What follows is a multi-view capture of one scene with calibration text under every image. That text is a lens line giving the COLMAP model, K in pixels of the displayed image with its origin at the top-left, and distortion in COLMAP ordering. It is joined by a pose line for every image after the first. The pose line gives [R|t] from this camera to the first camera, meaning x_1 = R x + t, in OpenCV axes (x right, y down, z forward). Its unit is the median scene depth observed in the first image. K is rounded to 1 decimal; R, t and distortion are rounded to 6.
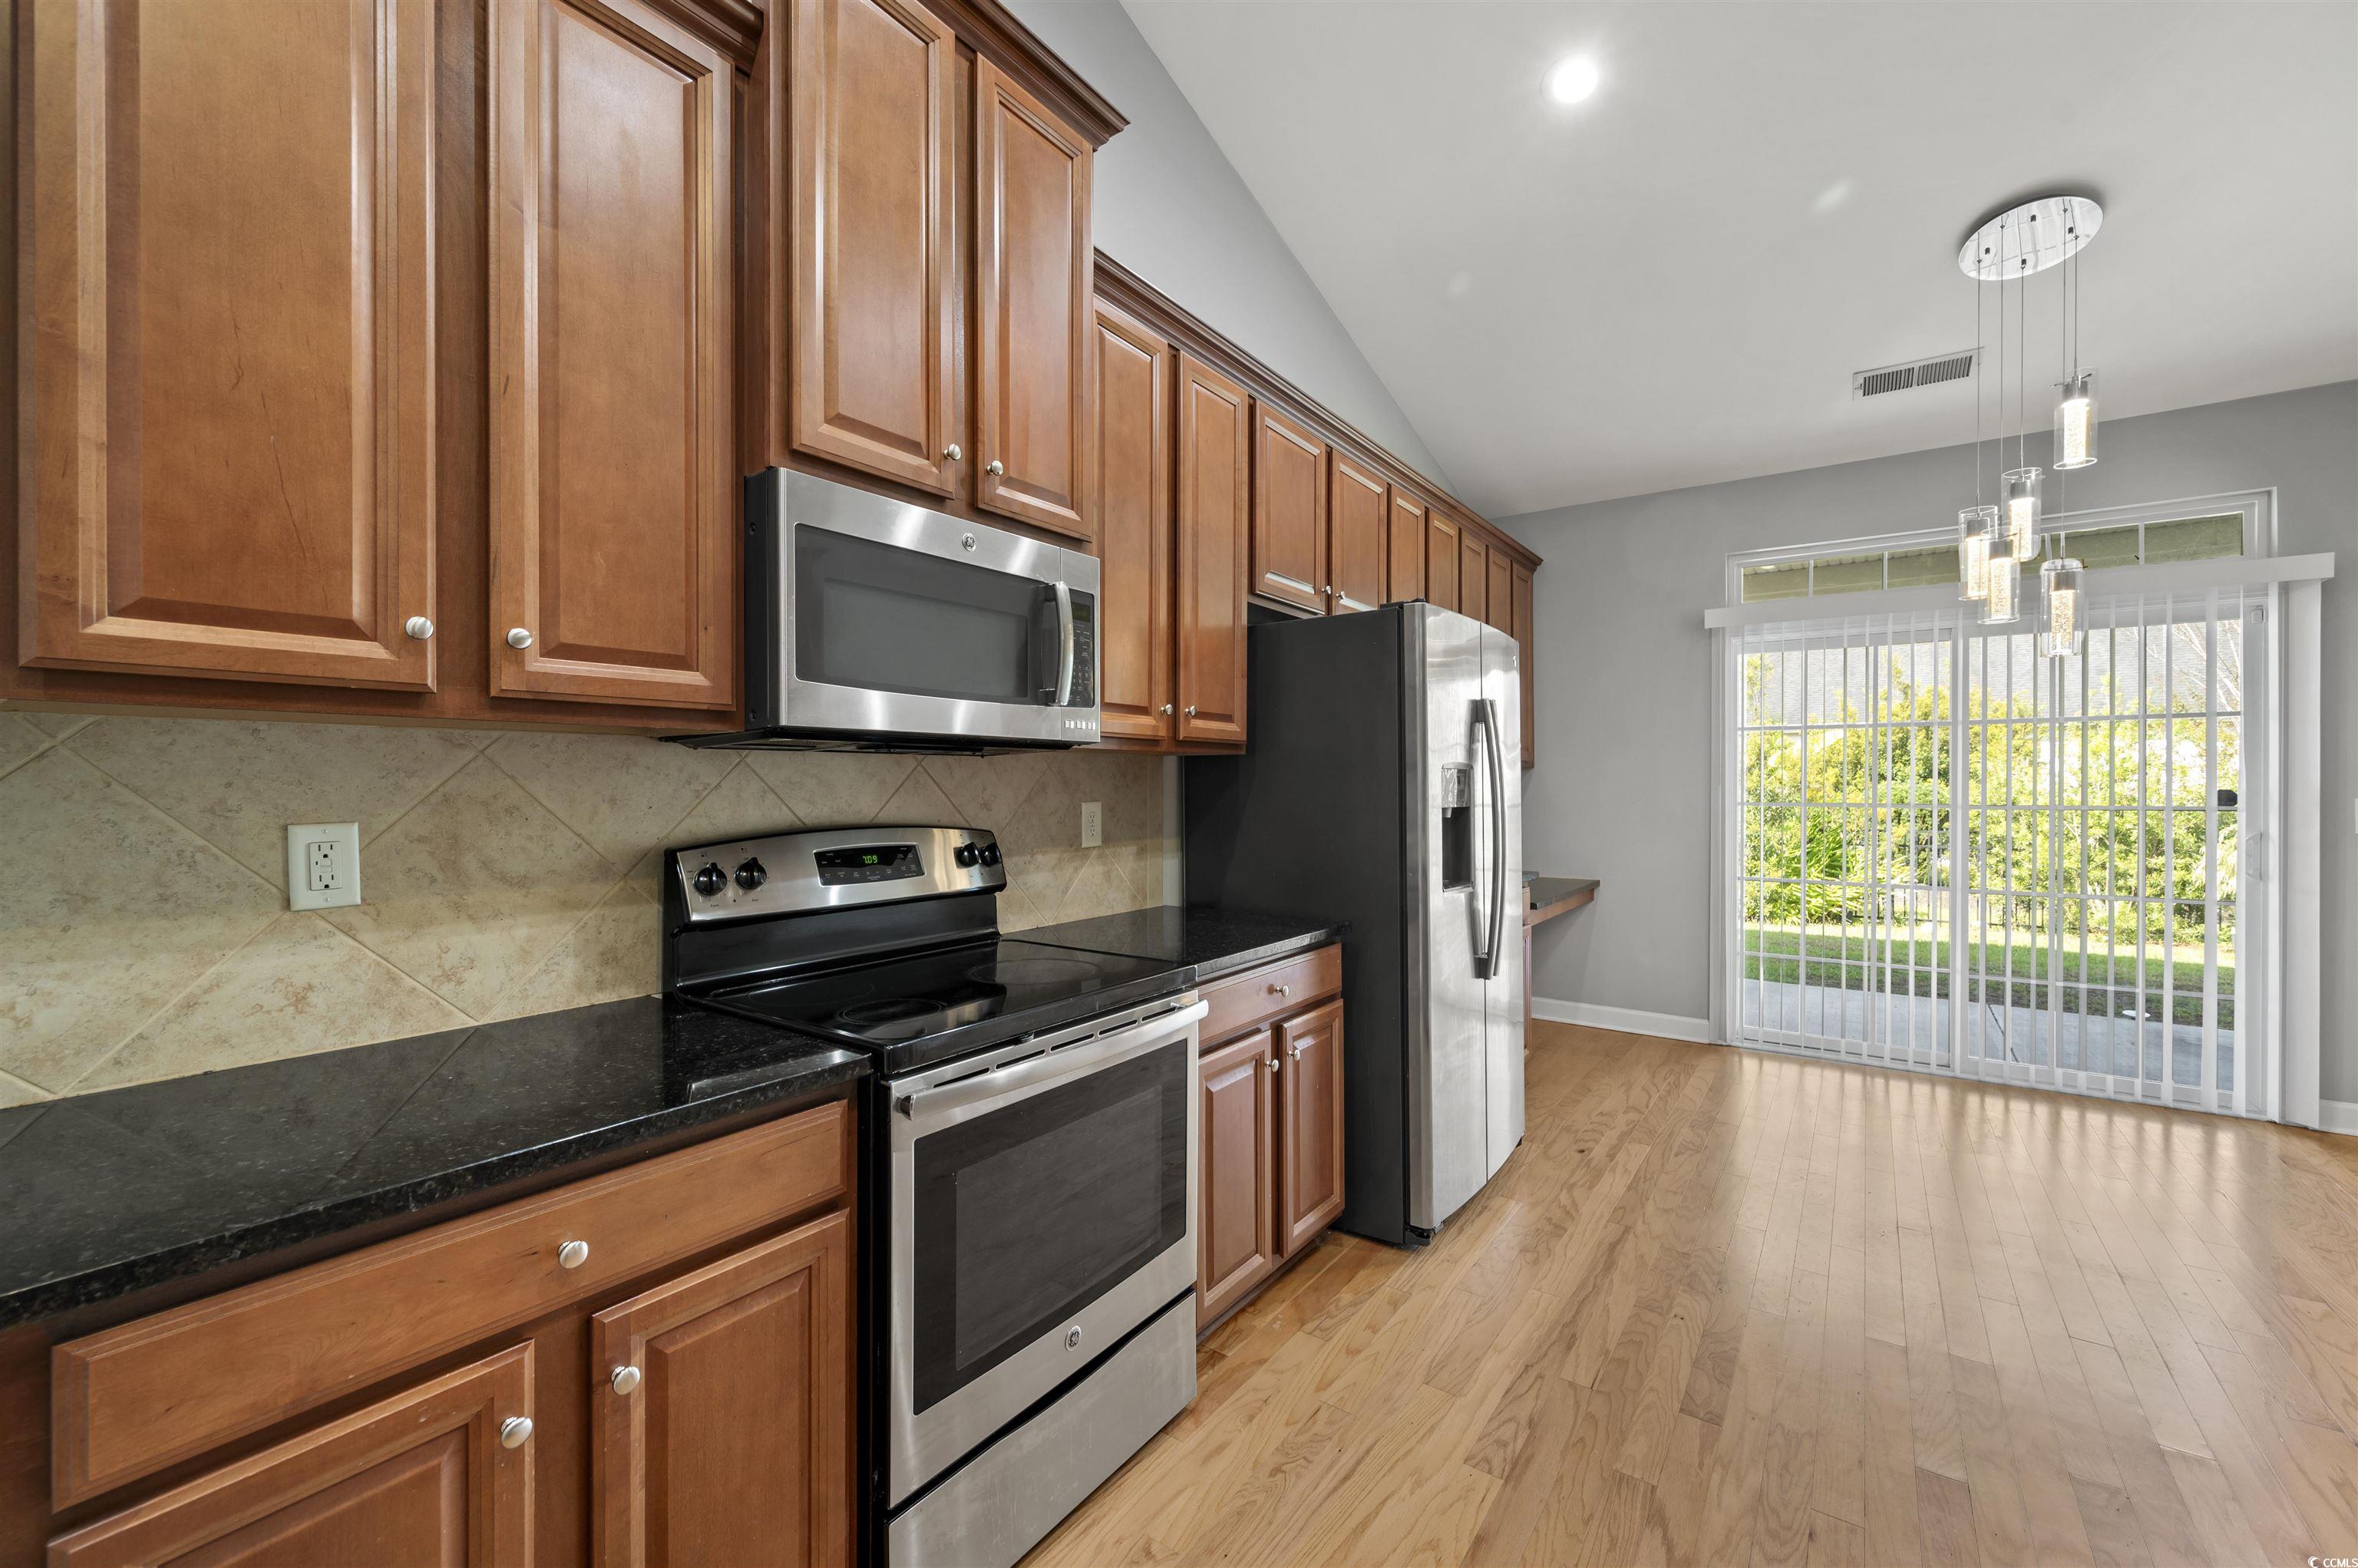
lens RADIAL K [[938.3, 0, 1175.4], [0, 938.3, 787.0], [0, 0, 1]] dist [0.000121, 0.000075]
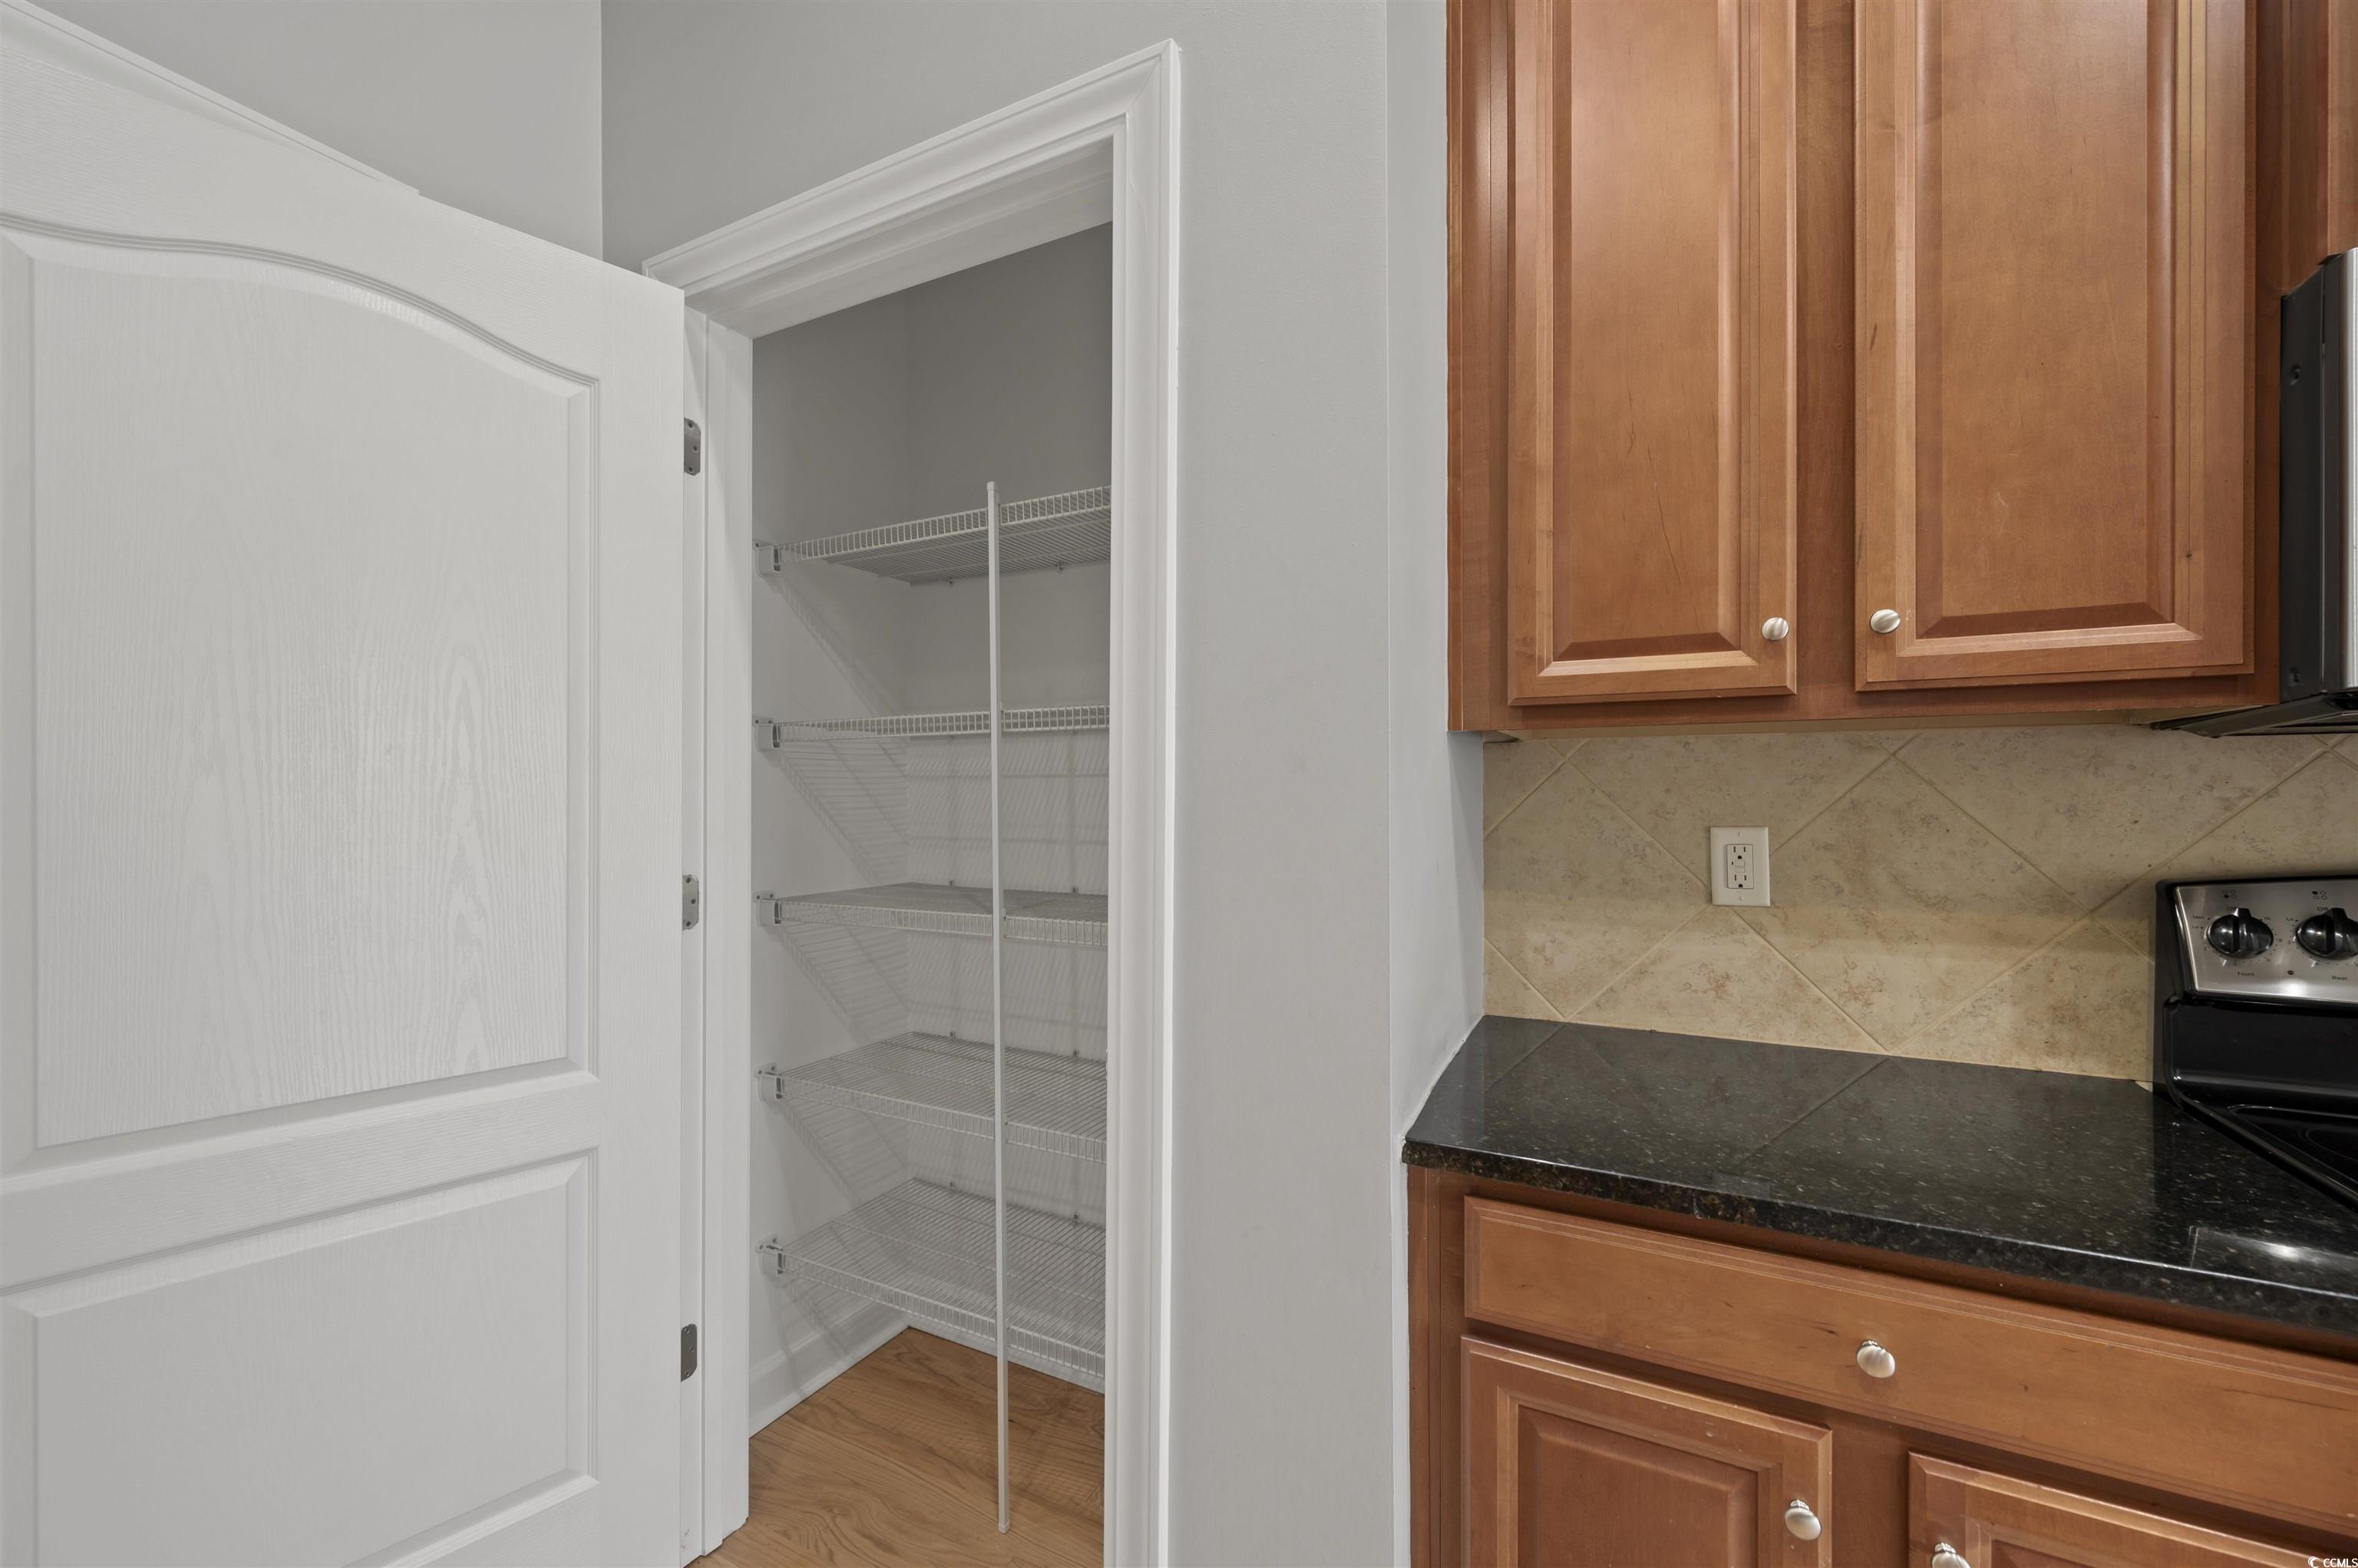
lens RADIAL K [[938.3, 0, 1176.8], [0, 938.3, 795.6], [0, 0, 1]] dist [0.000121, 0.000075]
pose [[0.149856, 0.001369, -0.988707, 0.058084], [-0.003015, 0.999995, 0.000928, 0.004143], [0.988703, 0.002842, 0.149859, 0.205805]]
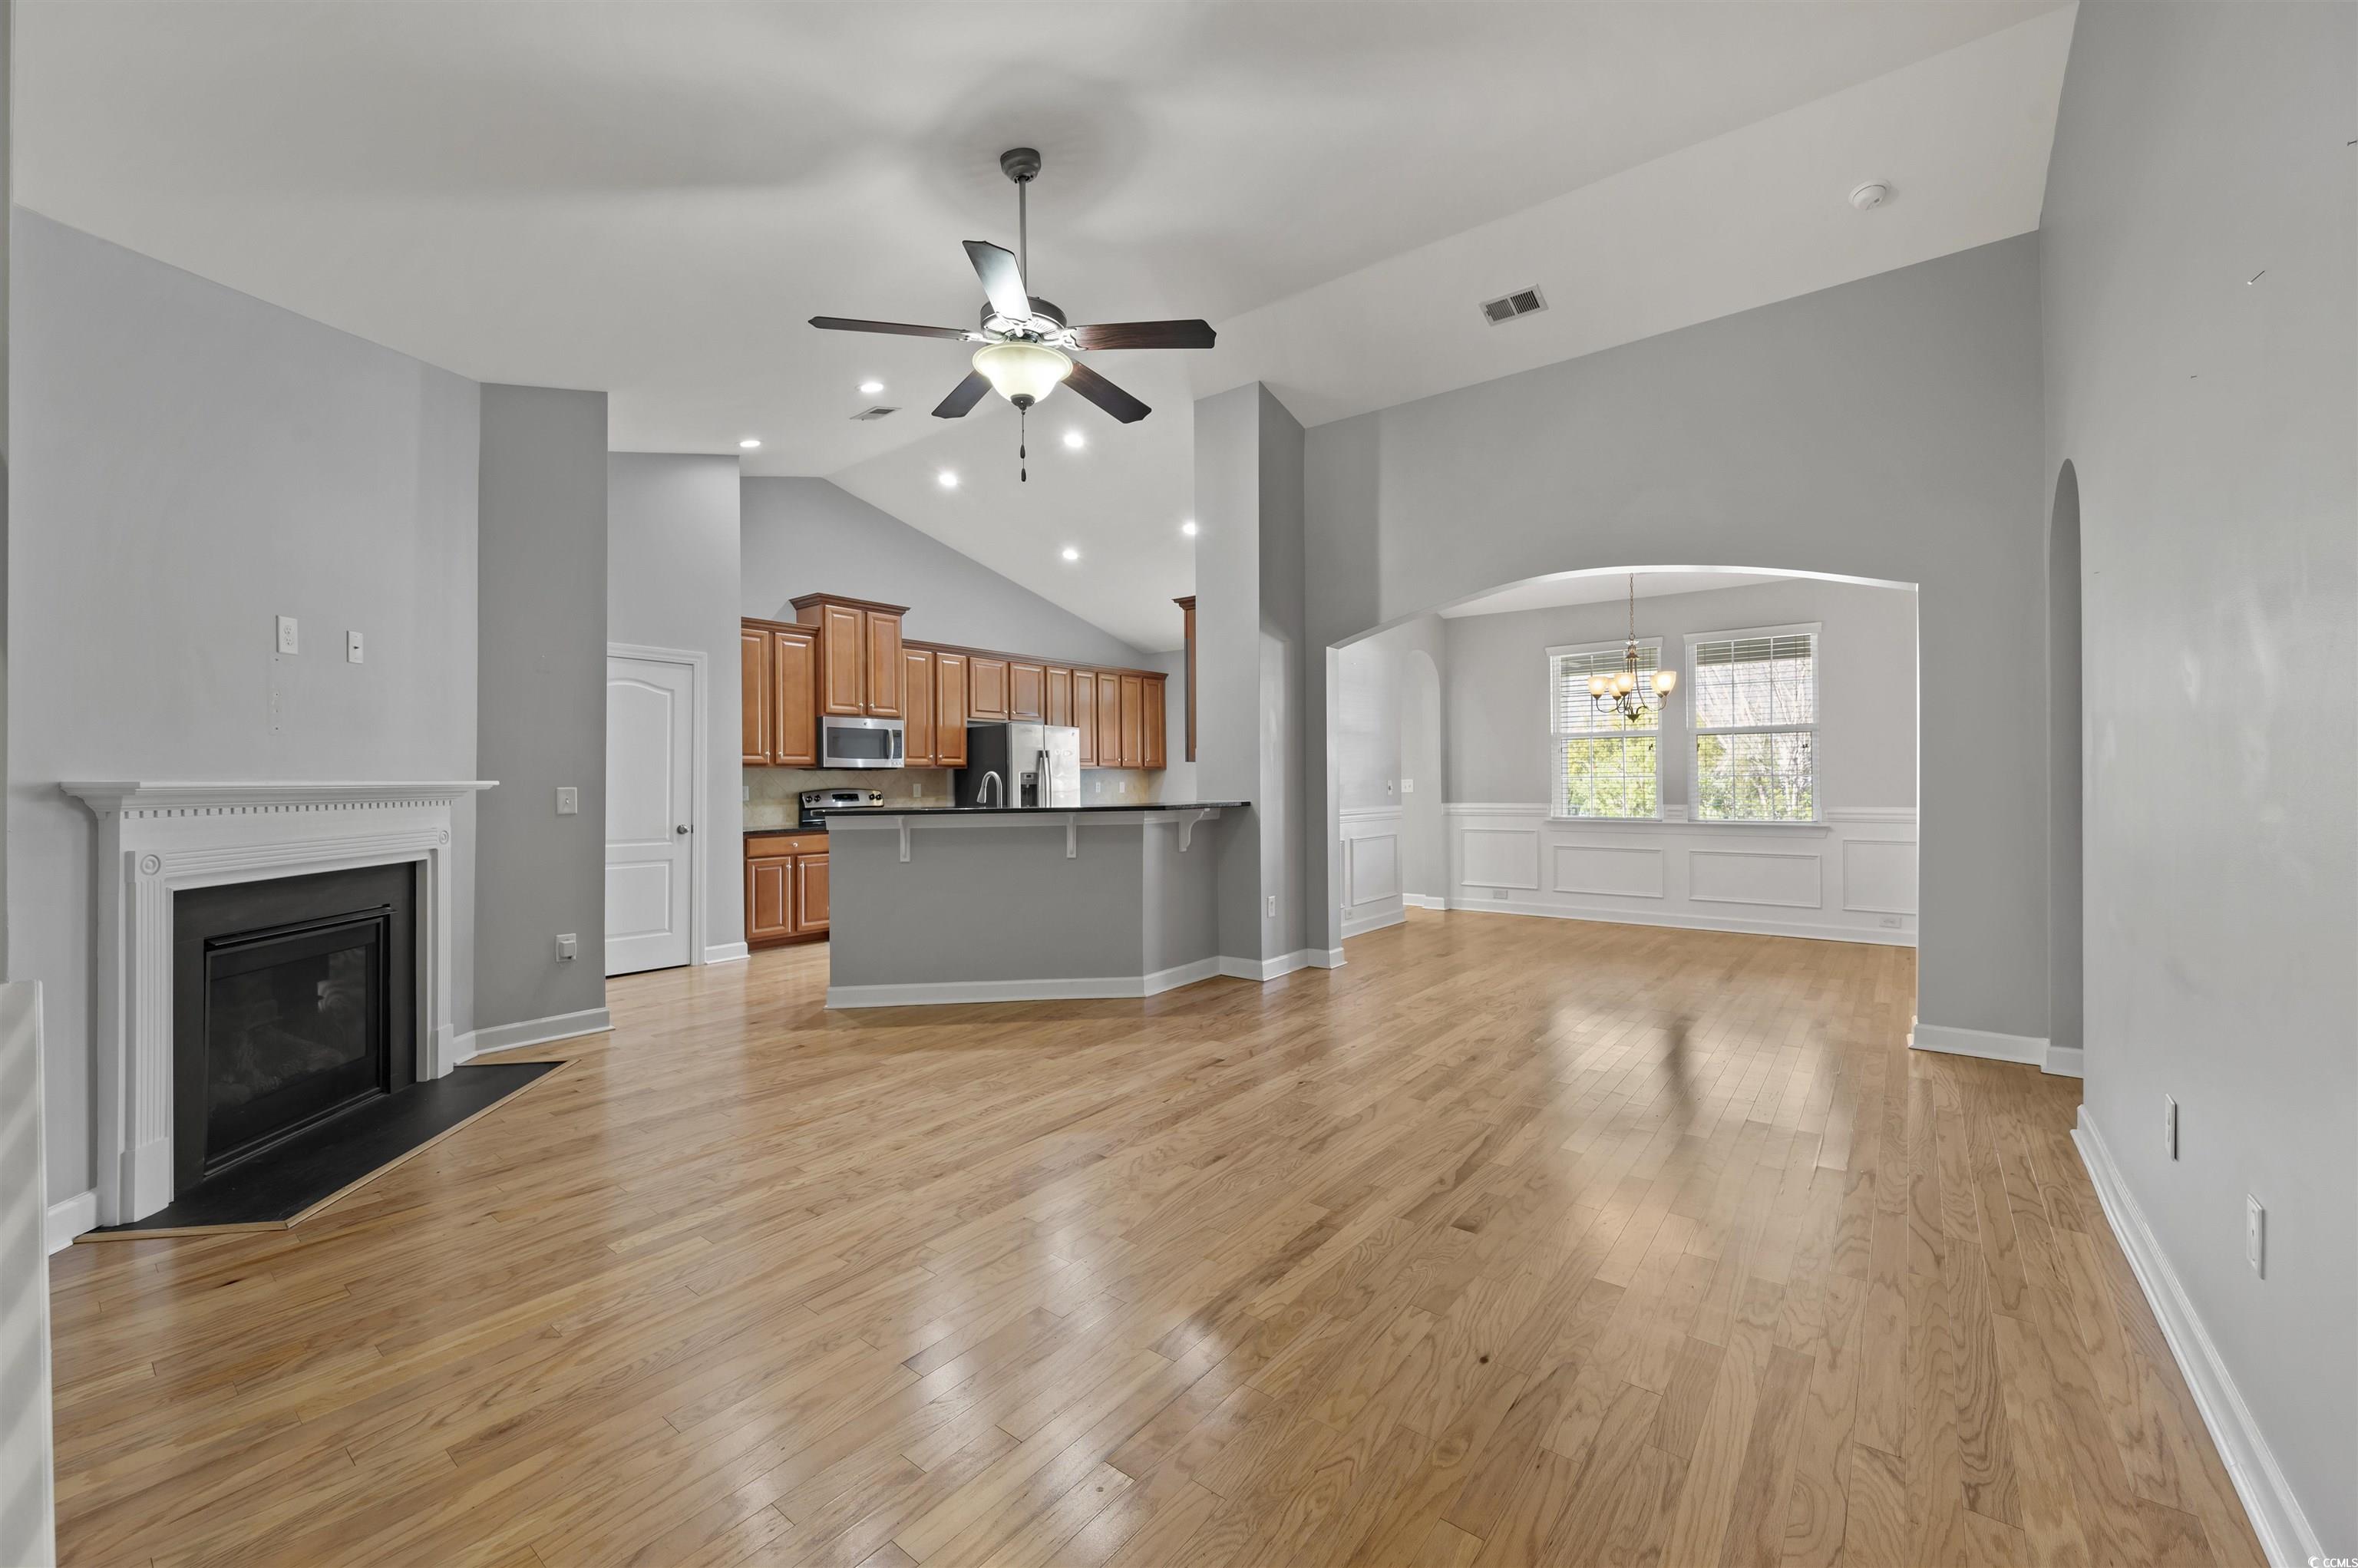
lens RADIAL K [[938.3, 0, 1175.4], [0, 938.3, 765.2], [0, 0, 1]] dist [0.000121, 0.000075]
pose [[0.999364, -0.007059, -0.034959, 1.879060], [0.006469, 0.999835, -0.016955, 0.027384], [0.035073, 0.016718, 0.999245, -4.541843]]
